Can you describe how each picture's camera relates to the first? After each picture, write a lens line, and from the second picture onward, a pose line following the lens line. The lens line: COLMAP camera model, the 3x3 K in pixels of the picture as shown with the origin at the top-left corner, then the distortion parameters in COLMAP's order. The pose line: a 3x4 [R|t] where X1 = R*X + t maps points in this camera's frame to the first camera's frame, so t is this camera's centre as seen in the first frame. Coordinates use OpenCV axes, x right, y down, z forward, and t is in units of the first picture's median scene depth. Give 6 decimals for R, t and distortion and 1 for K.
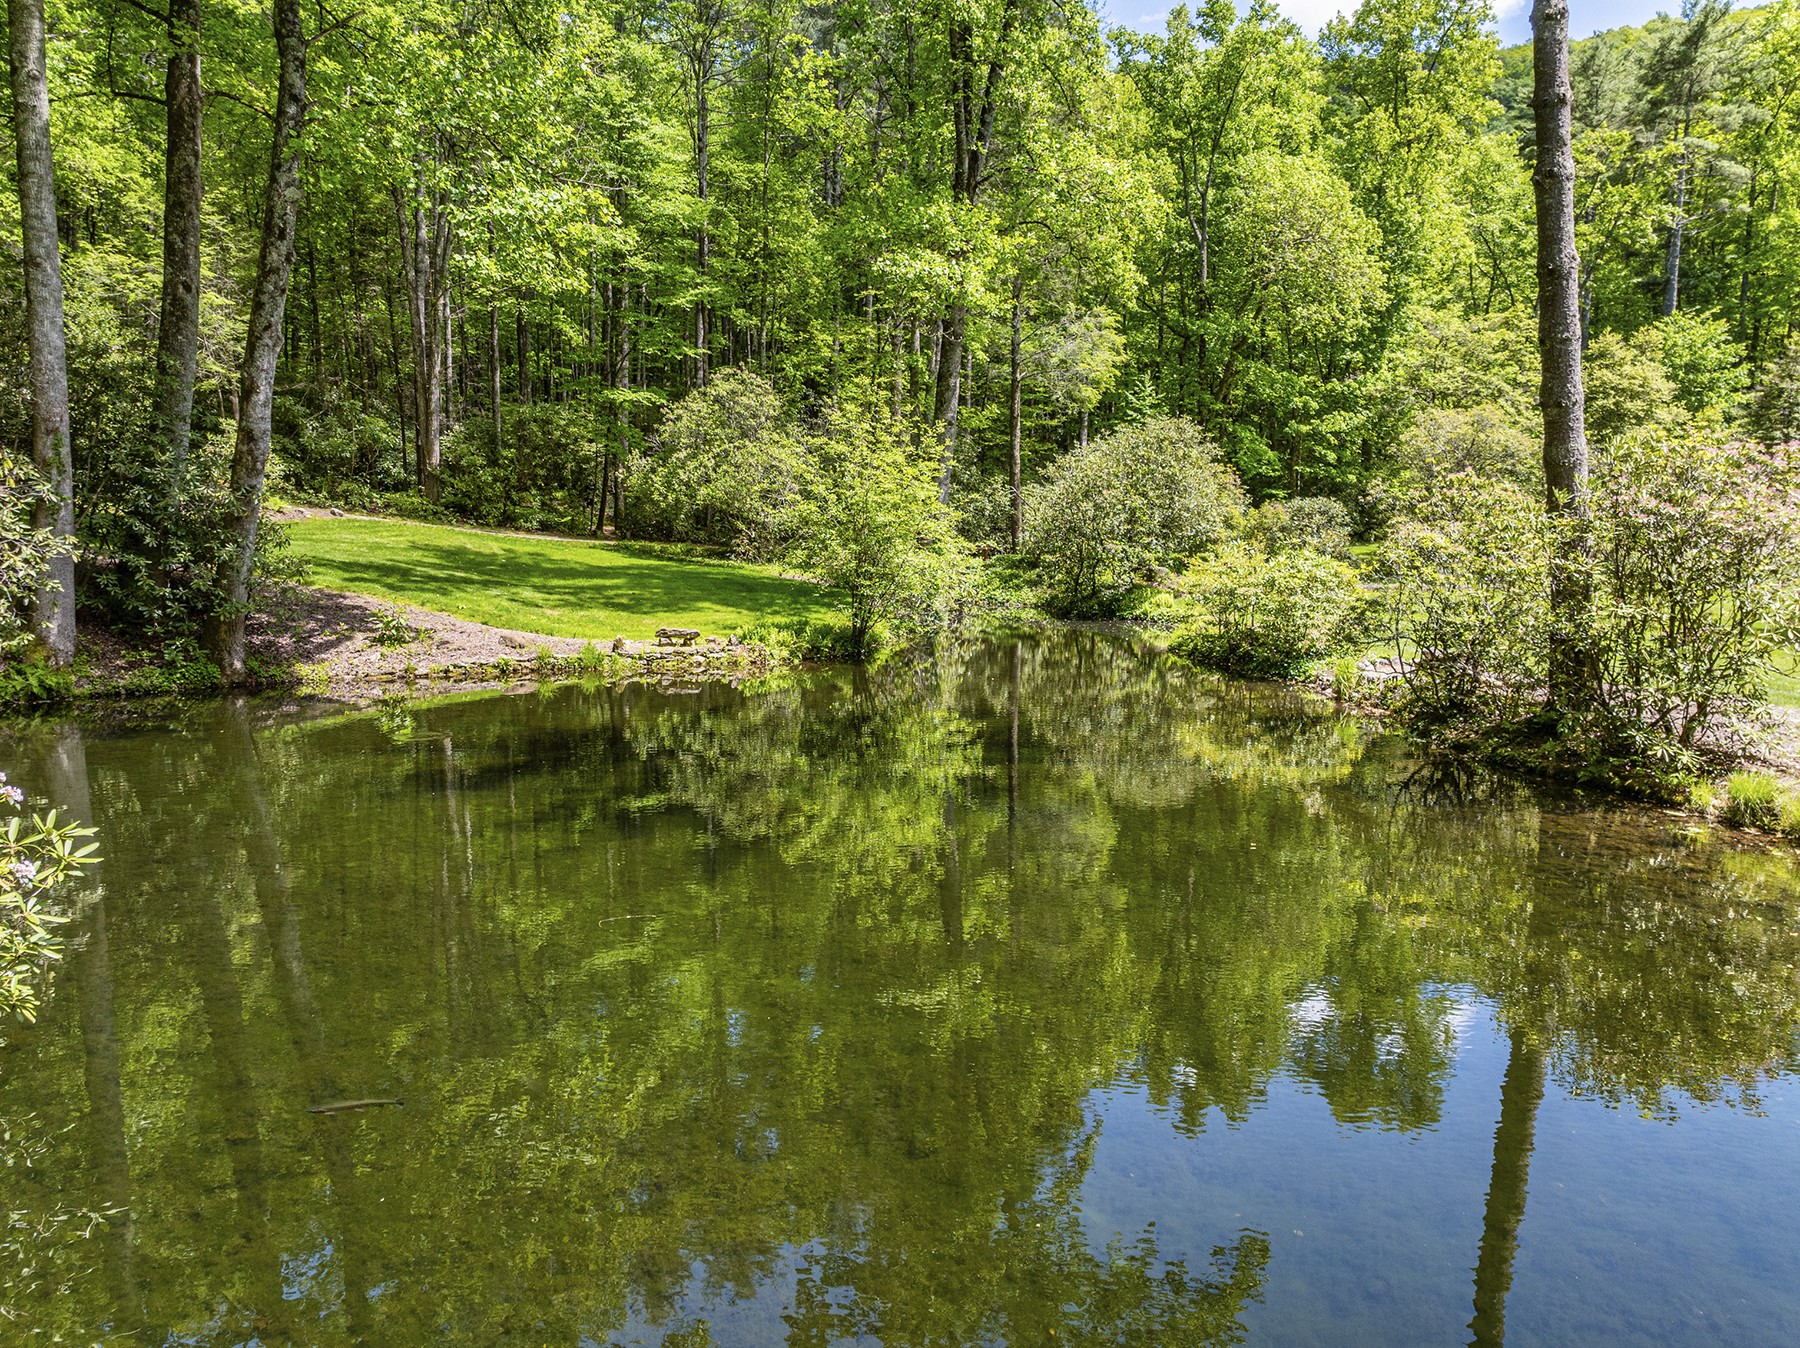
lens RADIAL K [[1273.3, 0, 899.0], [0, 1273.3, 673.4], [0, 0, 1]] dist [-0.041671, 0.012617]
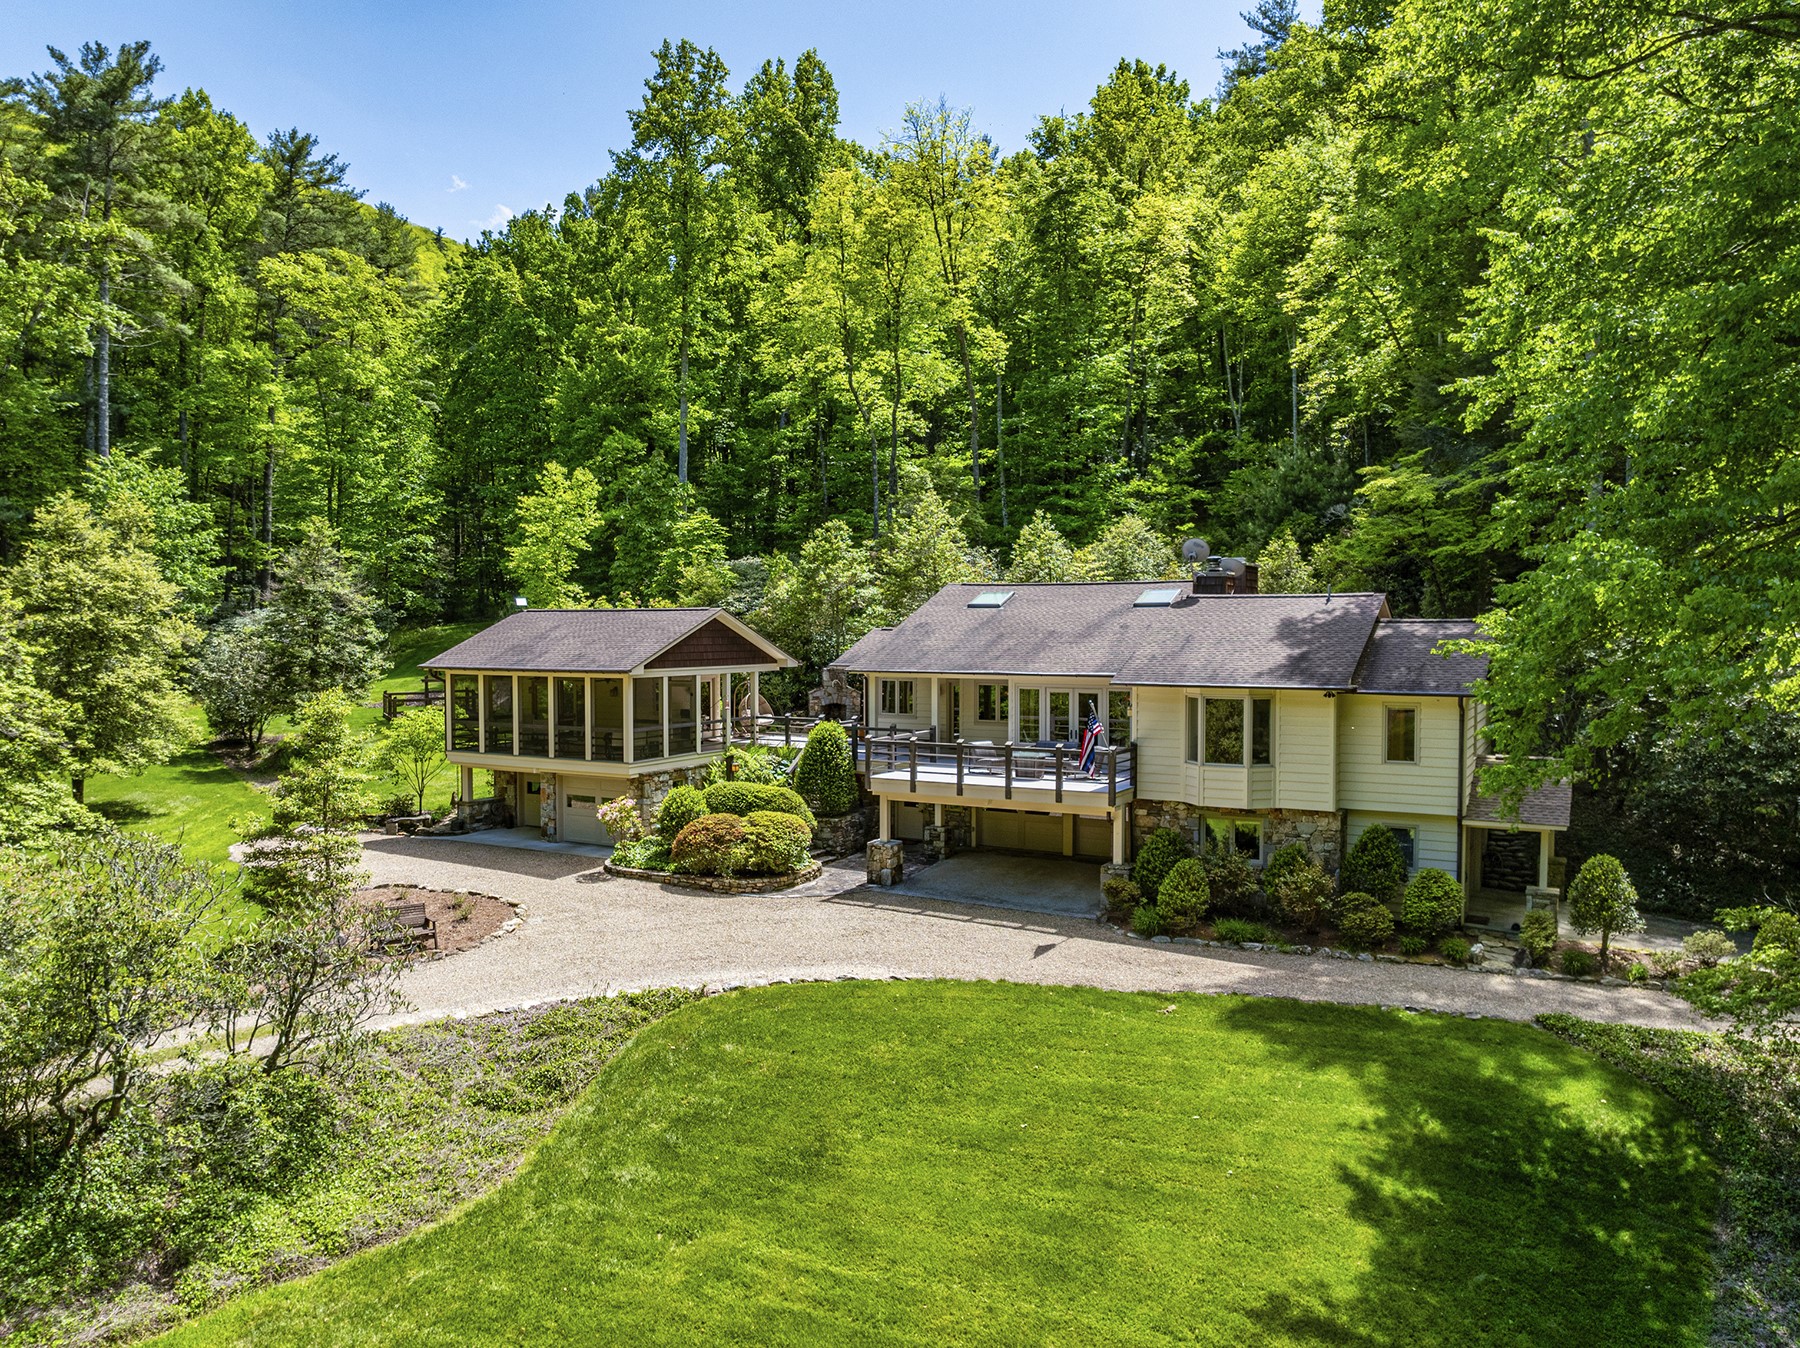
lens RADIAL K [[1273.3, 0, 890.6], [0, 1273.3, 673.1], [0, 0, 1]] dist [-0.041671, 0.012617]
pose [[0.409652, -0.031333, 0.911704, 0.188544], [0.102985, 0.994609, -0.012091, -0.148755], [-0.906410, 0.098845, 0.410670, 0.430127]]
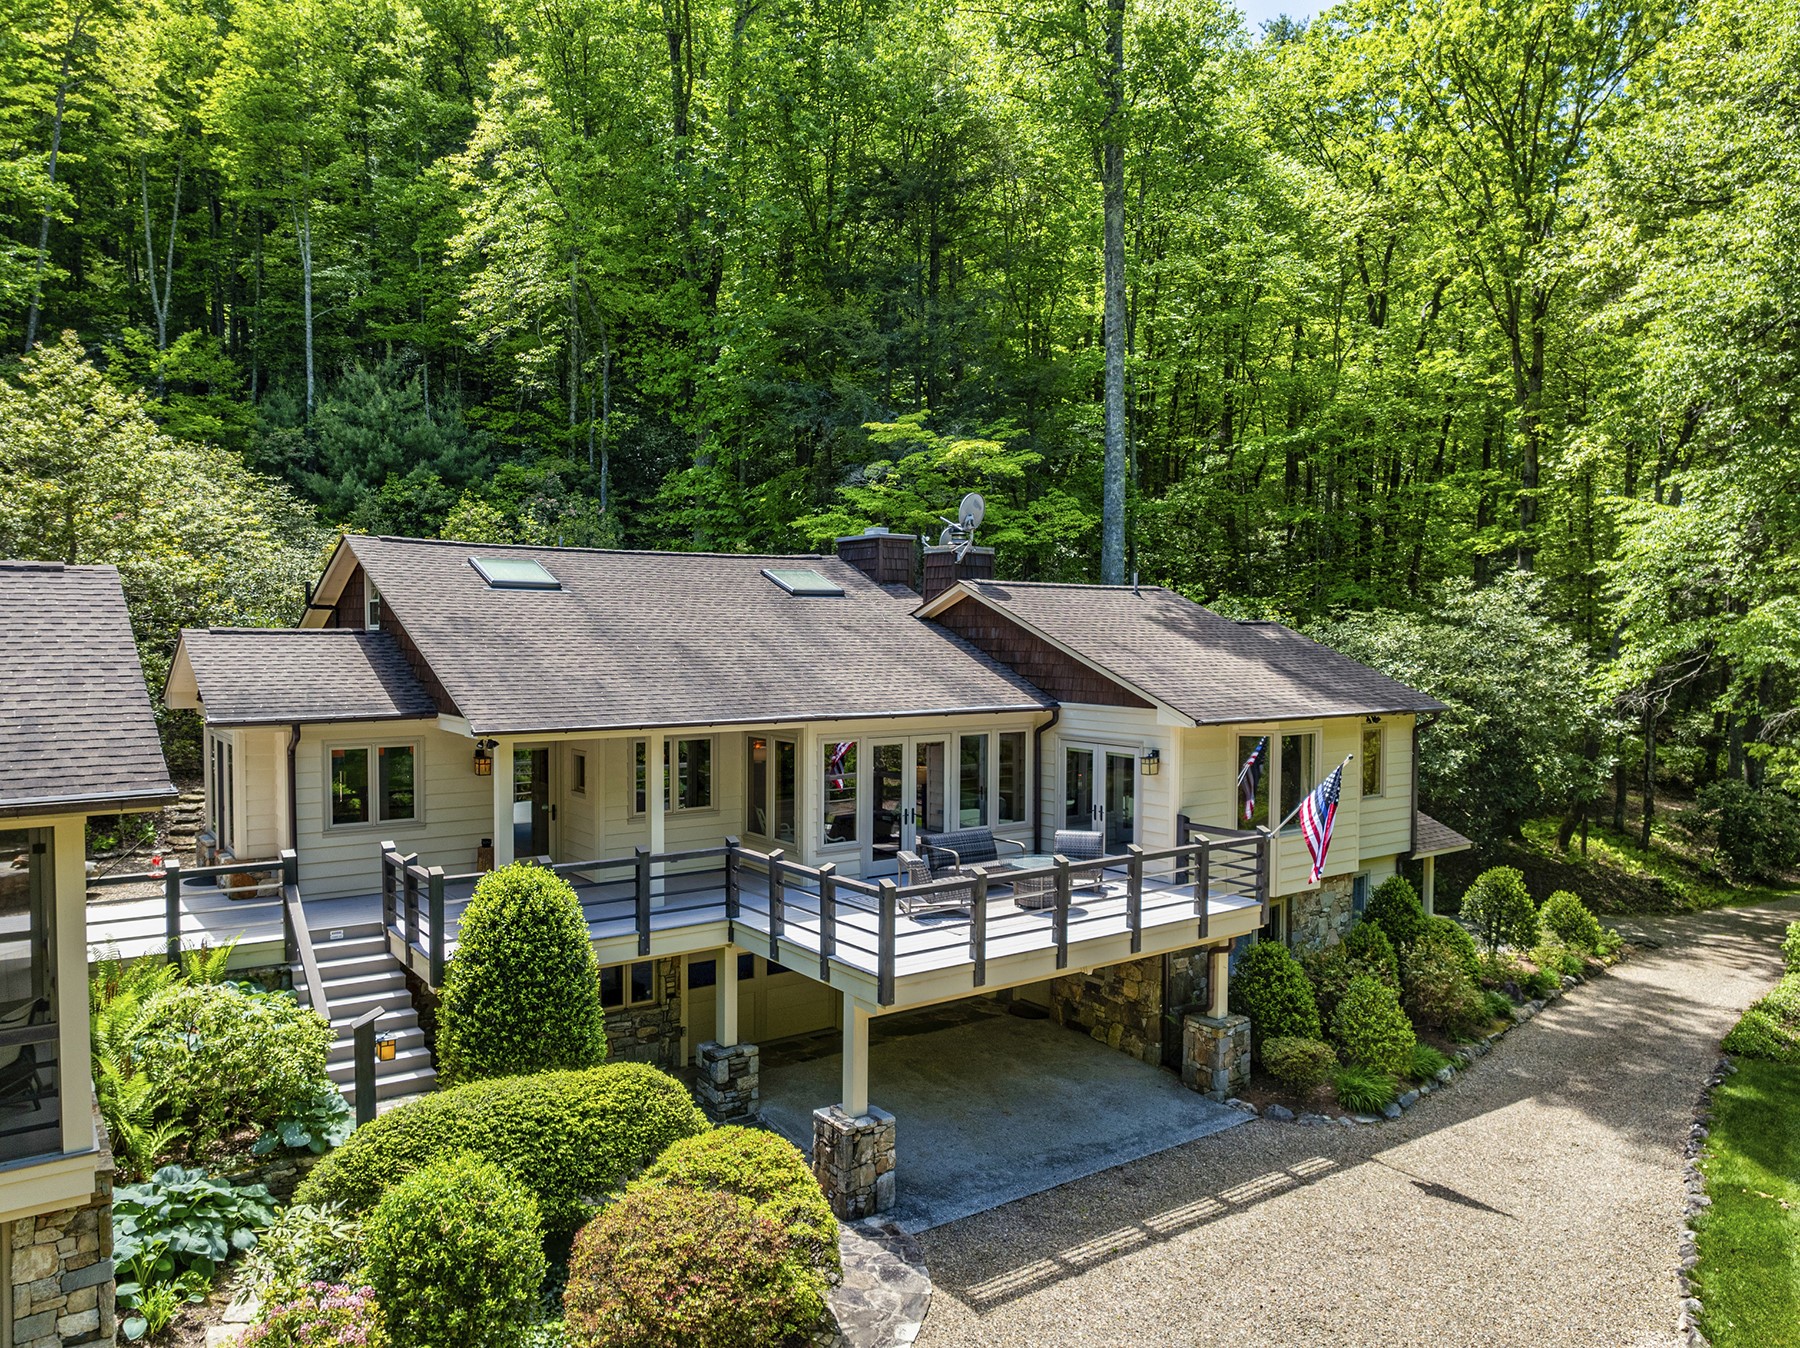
lens RADIAL K [[1273.3, 0, 909.5], [0, 1273.3, 674.5], [0, 0, 1]] dist [-0.041671, 0.012617]
pose [[-0.668386, -0.026049, 0.743359, 0.489657], [0.081076, 0.990881, 0.107621, -0.189735], [-0.739383, 0.132201, -0.660179, 0.791082]]
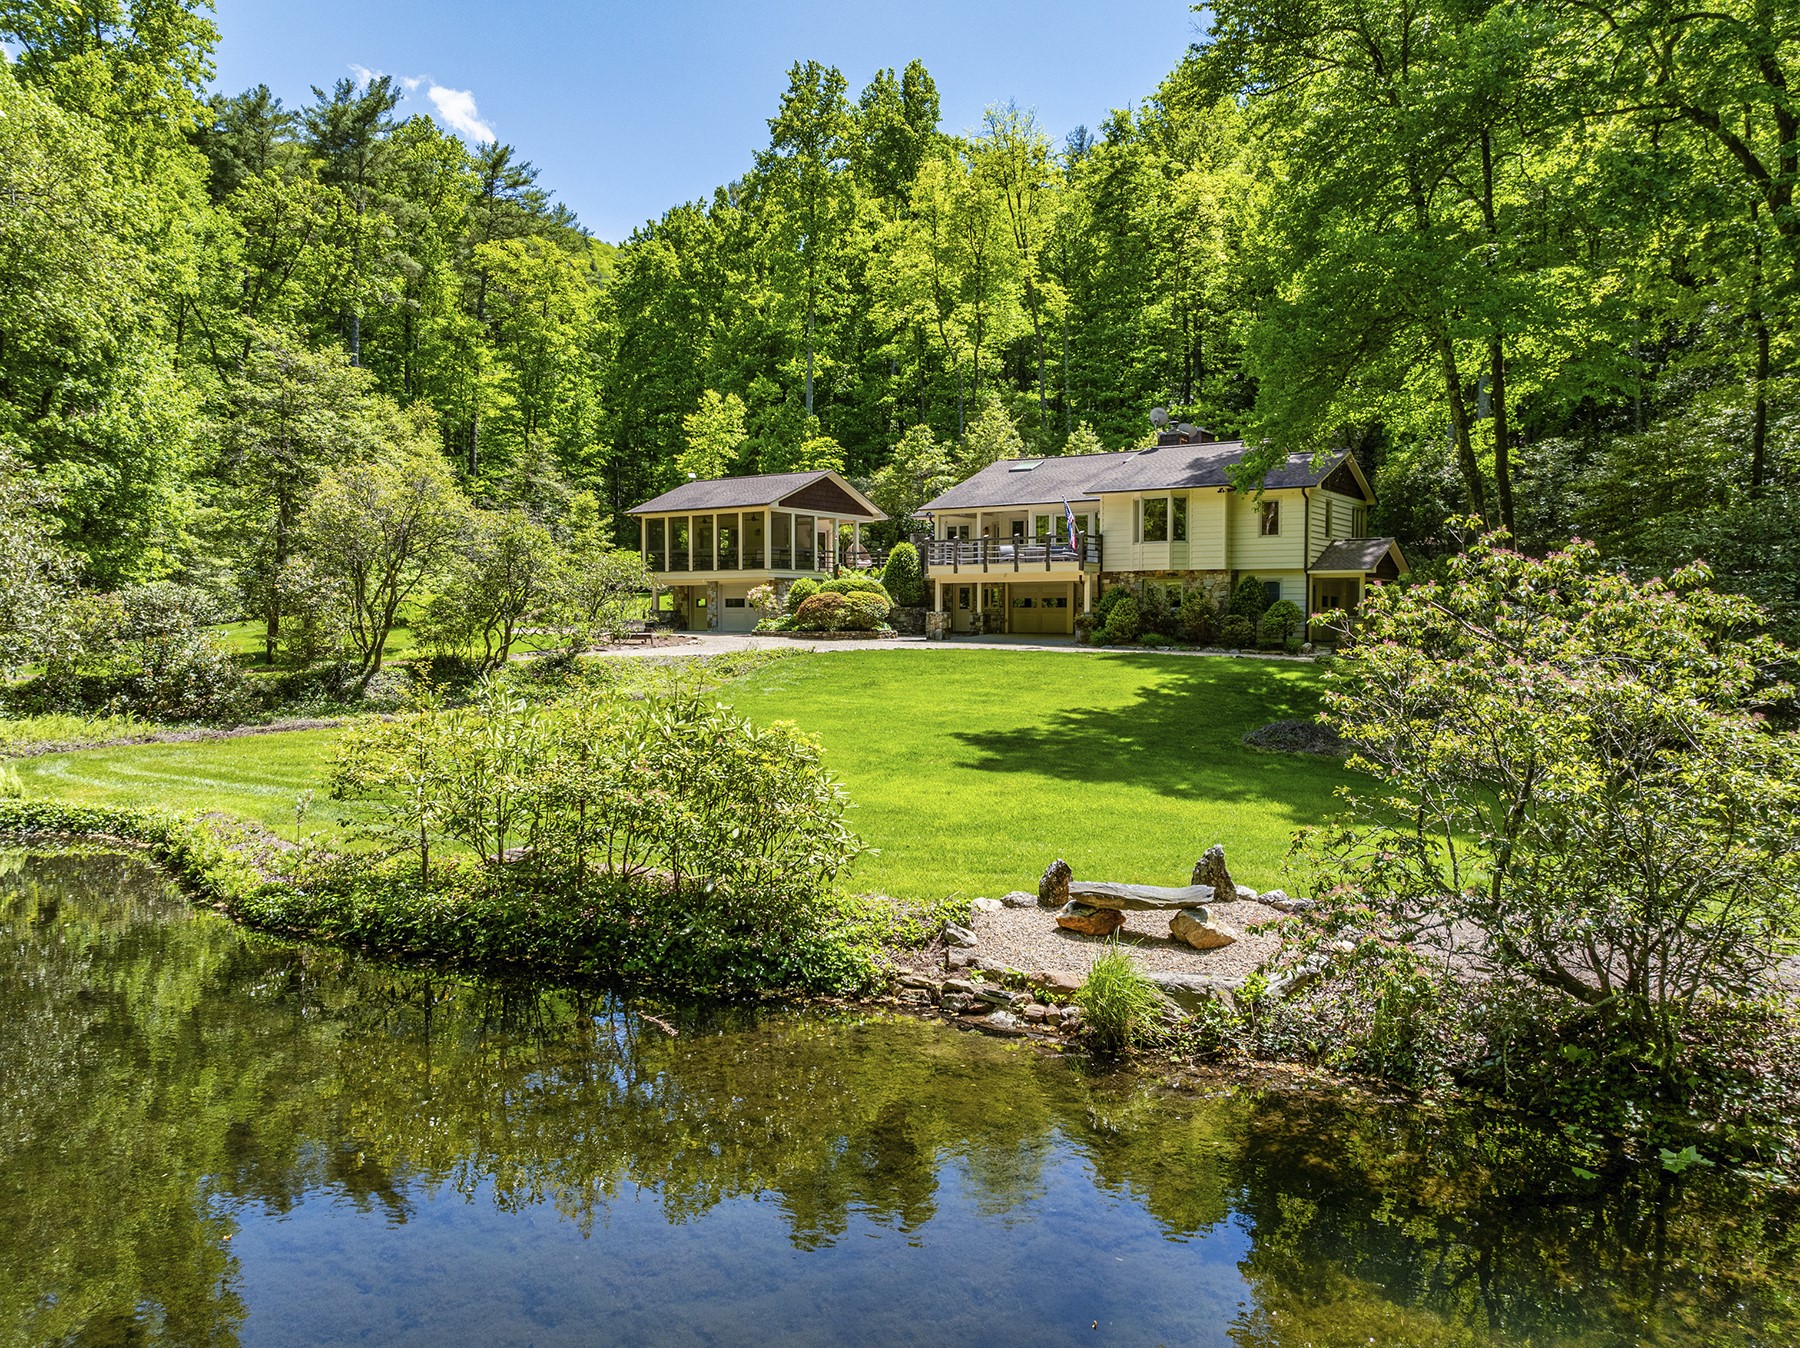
lens RADIAL K [[1273.3, 0, 888.3], [0, 1273.3, 666.0], [0, 0, 1]] dist [-0.041671, 0.012617]
pose [[0.501687, -0.028973, 0.864564, -0.025246], [0.094764, 0.995265, -0.021636, -0.038627], [-0.859843, 0.092784, 0.502057, 0.293439]]
